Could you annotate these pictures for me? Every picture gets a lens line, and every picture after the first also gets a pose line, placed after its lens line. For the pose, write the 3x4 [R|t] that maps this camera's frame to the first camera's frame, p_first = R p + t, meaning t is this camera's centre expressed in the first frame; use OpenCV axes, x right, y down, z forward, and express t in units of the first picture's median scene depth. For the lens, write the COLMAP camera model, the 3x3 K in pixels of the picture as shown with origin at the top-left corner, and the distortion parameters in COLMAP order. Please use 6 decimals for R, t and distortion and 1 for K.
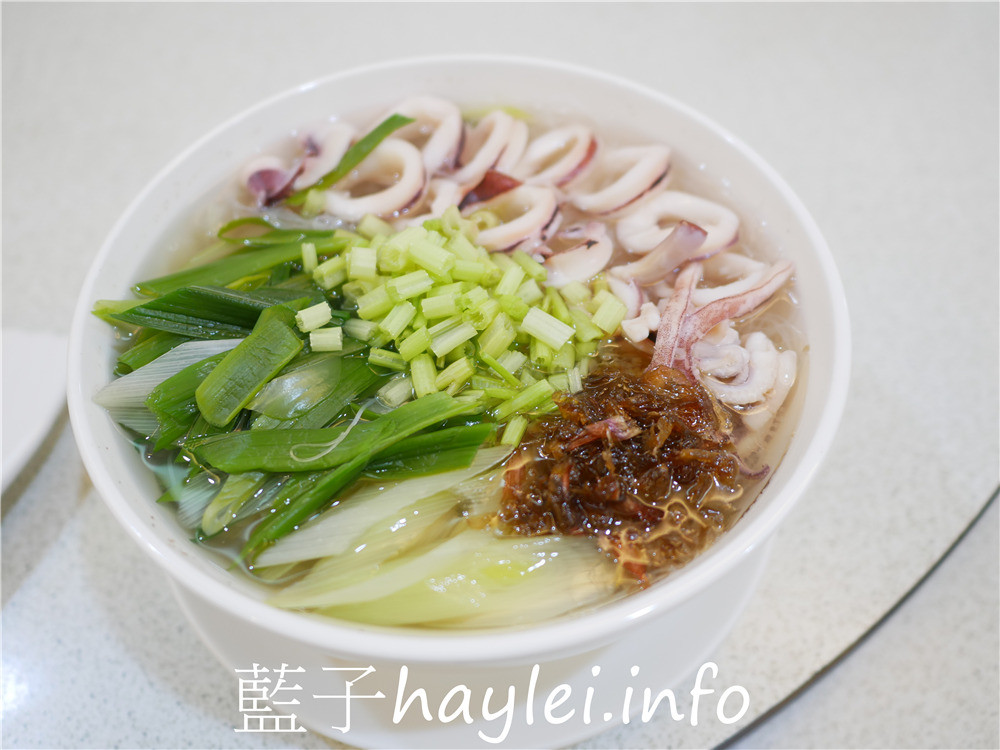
lens RADIAL K [[856.4, 0, 497.8], [0, 856.4, 375.4], [0, 0, 1]] dist [-0.062692, 0.029597]
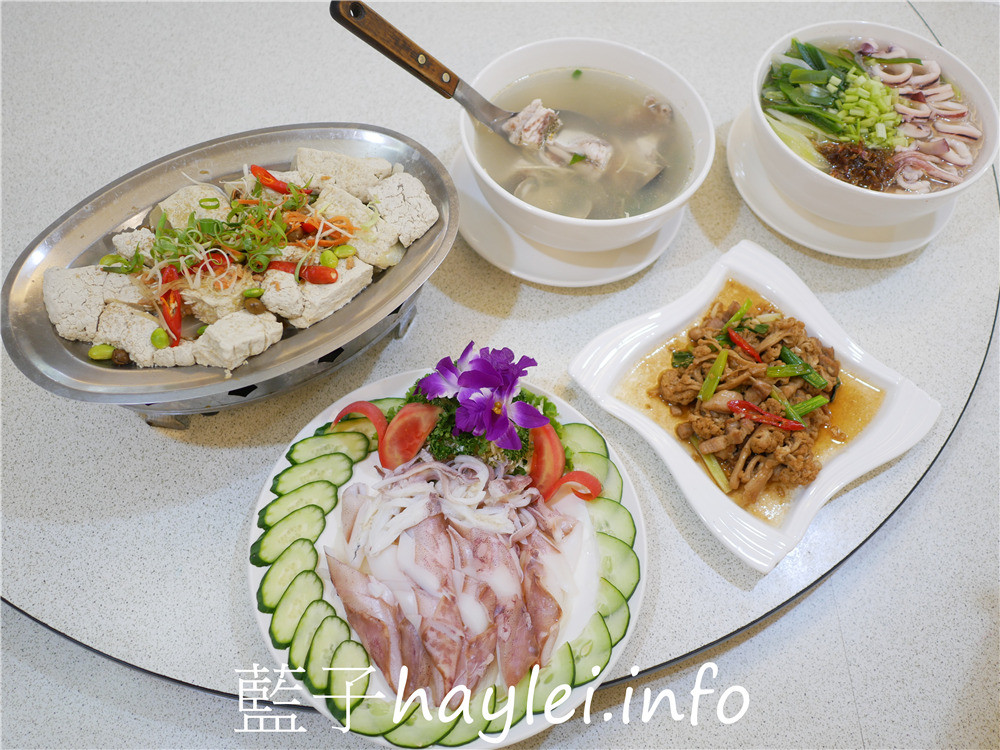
lens RADIAL K [[856.4, 0, 499.8], [0, 856.4, 375.4], [0, 0, 1]] dist [-0.062692, 0.029597]
pose [[0.482563, 0.766104, -0.424520, 1.377533], [-0.709066, 0.626238, 0.324116, 0.492474], [0.514157, 0.144607, 0.845418, -2.186081]]
